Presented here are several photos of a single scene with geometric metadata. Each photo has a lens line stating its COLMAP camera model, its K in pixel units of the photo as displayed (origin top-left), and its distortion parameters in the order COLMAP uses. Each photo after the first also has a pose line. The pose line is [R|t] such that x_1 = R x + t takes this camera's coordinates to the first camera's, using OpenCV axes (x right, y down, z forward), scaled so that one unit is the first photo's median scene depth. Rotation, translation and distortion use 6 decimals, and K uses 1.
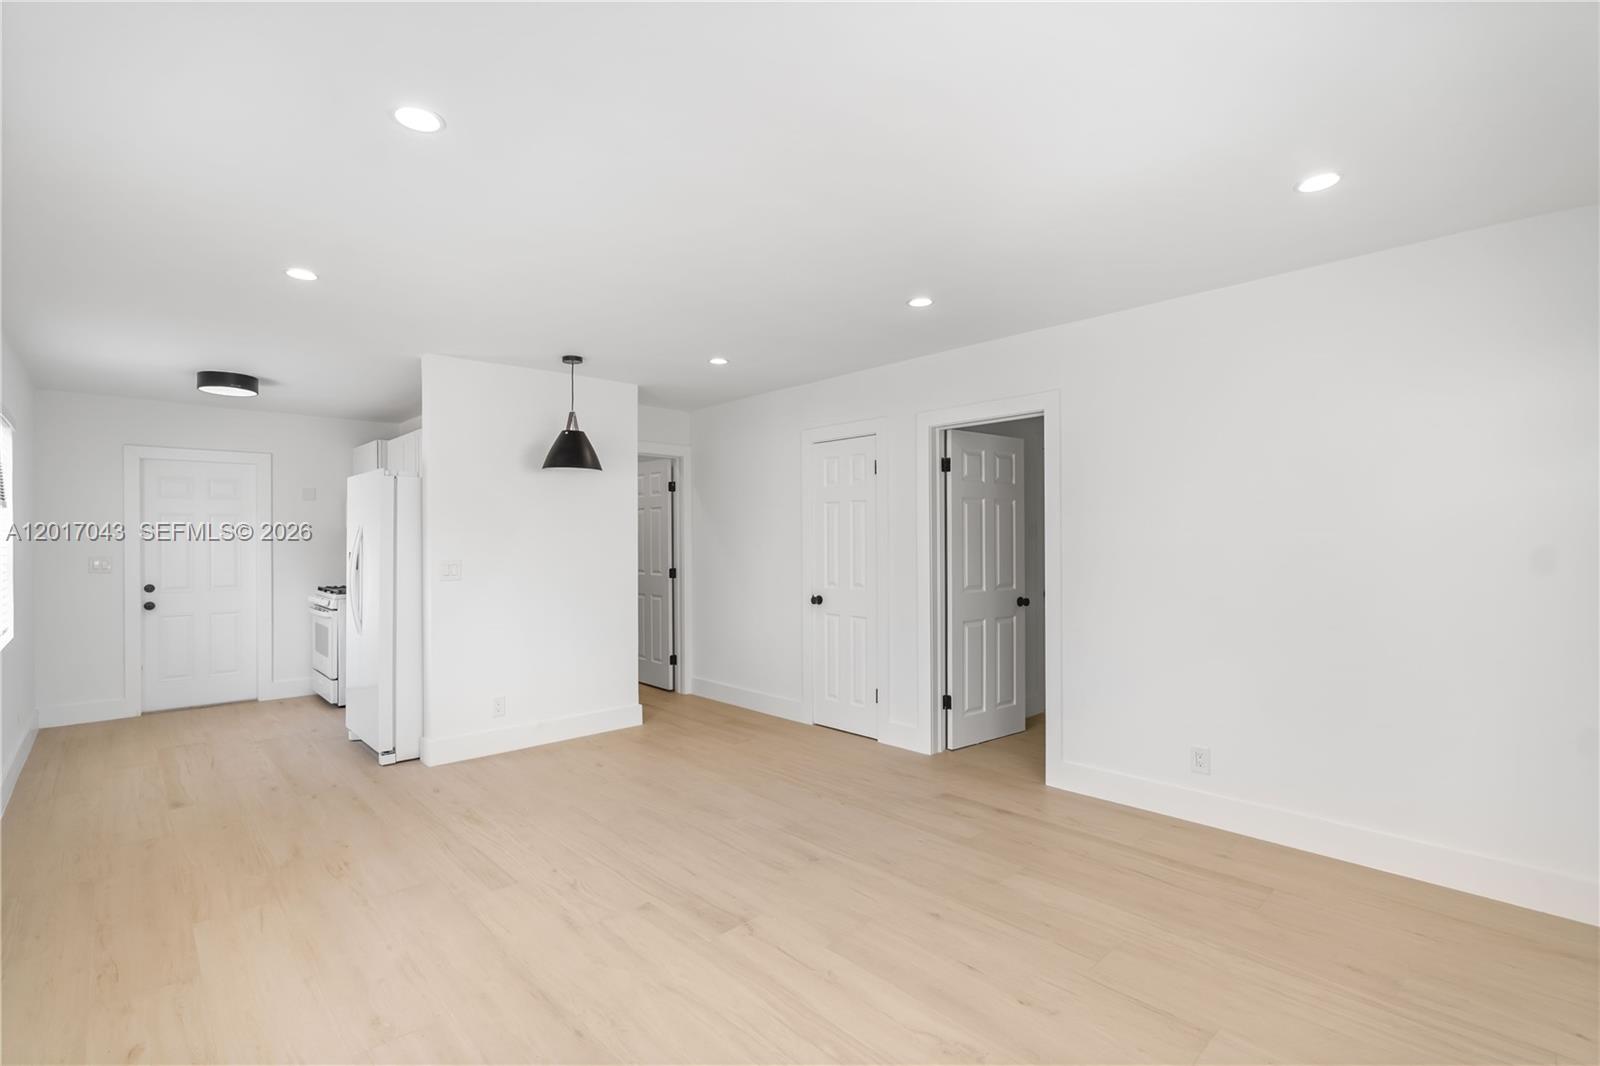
lens RADIAL K [[733.7, 0, 800.0], [0, 733.7, 533.0], [0, 0, 1]] dist [-0.002242, 0.000502]
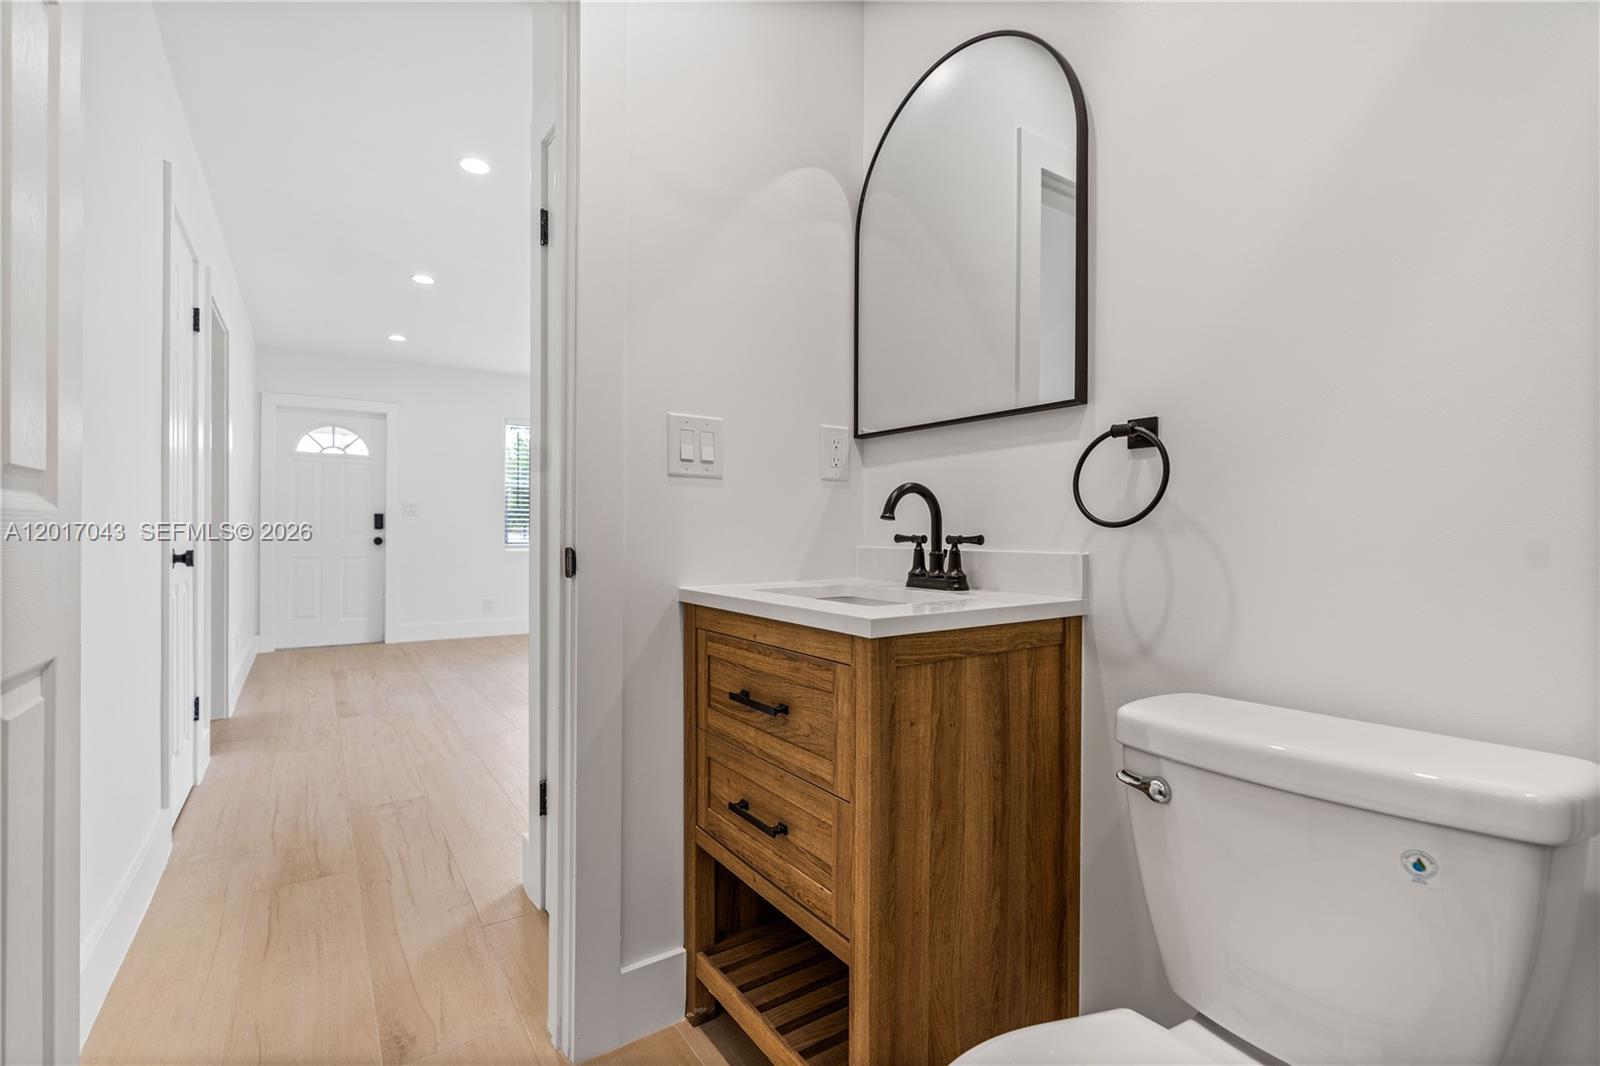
lens RADIAL K [[733.7, 0, 800.0], [0, 733.7, 533.0], [0, 0, 1]] dist [-0.002242, 0.000502]
pose [[-0.986505, 0.002013, 0.163720, -0.422615], [0.000784, 0.999971, -0.007569, 0.077301], [-0.163730, -0.007338, -0.986478, 1.354696]]
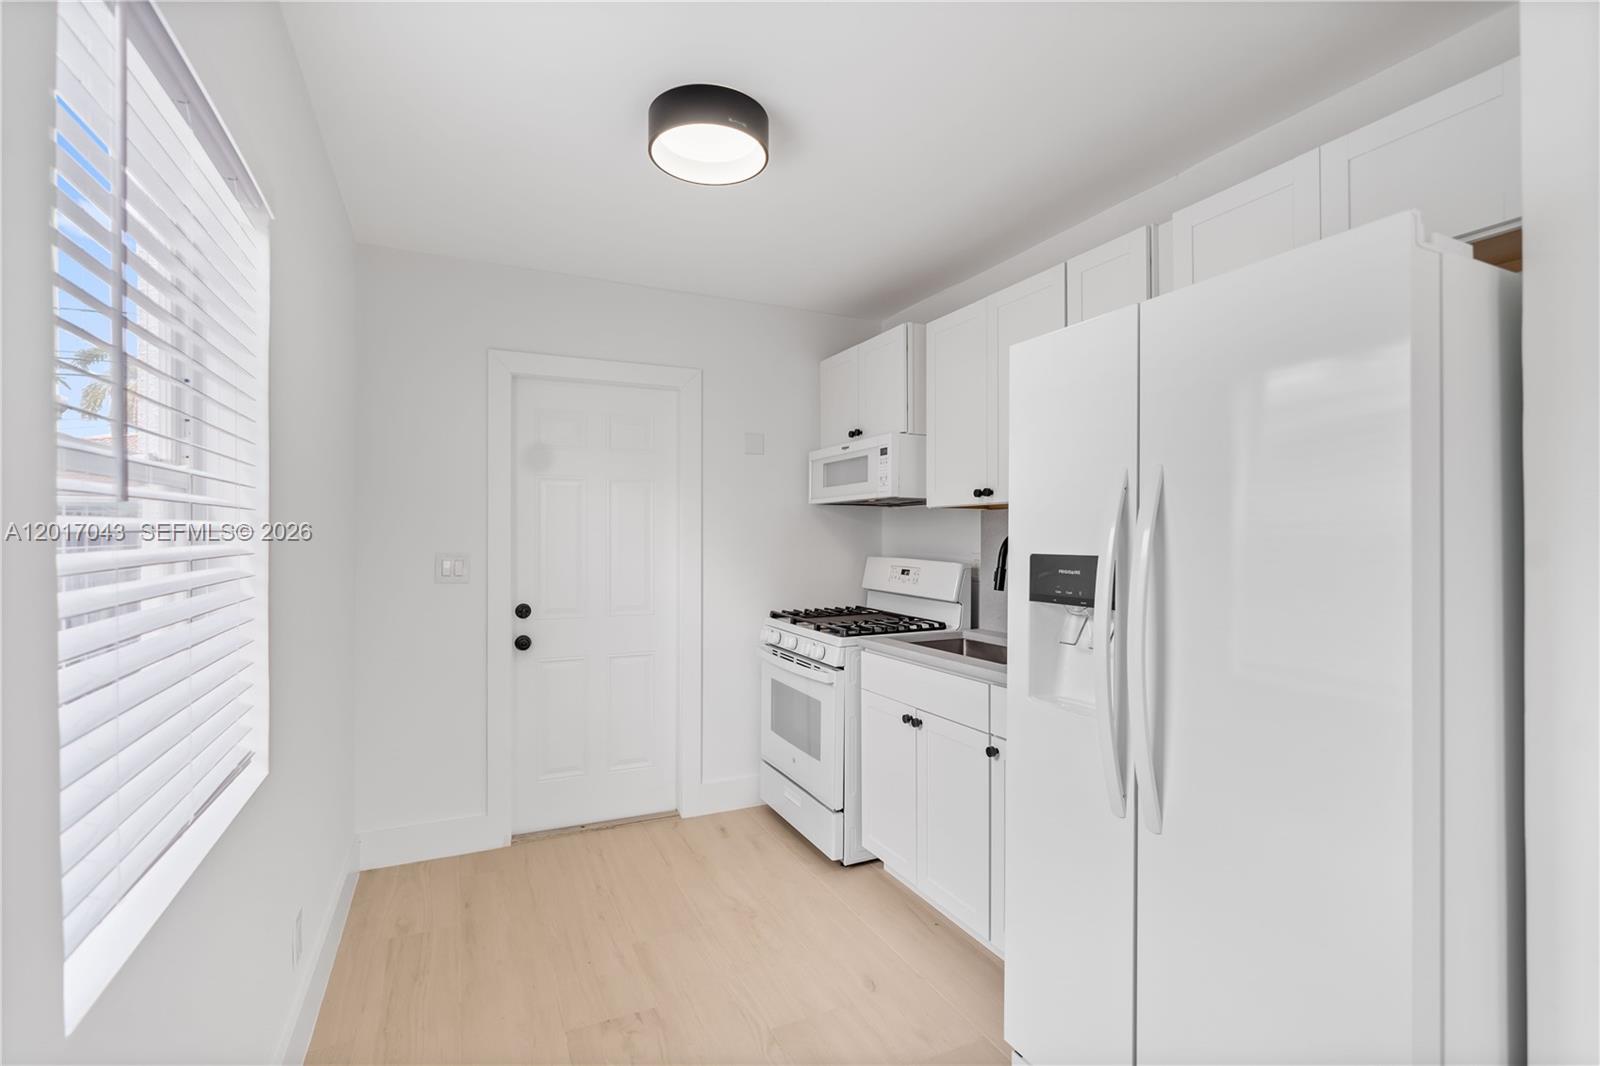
lens RADIAL K [[737.0, 0, 801.3], [0, 737.0, 531.9], [0, 0, 1]] dist [-0.001326, 0.001568]
pose [[0.950671, 0.006274, -0.310137, -0.555124], [-0.005283, 0.999978, 0.004035, 0.013535], [0.310156, -0.002198, 0.950683, 0.576598]]
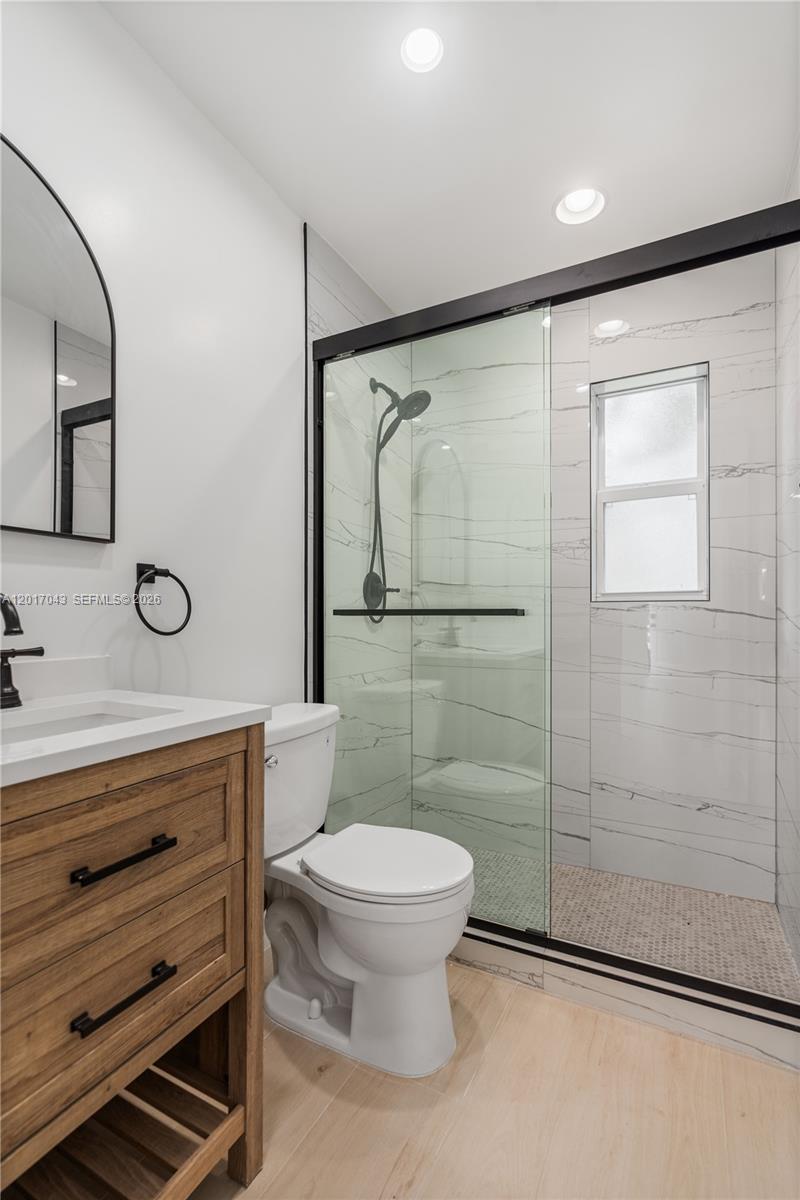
lens RADIAL K [[550.3, 0, 392.7], [0, 550.3, 615.3], [0, 0, 1]] dist [-0.002242, 0.000502]
pose [[0.320563, 0.001605, -0.947226, -0.208855], [0.005289, 0.999980, 0.003484, 0.064396], [0.947212, -0.006127, 0.320548, 1.146442]]
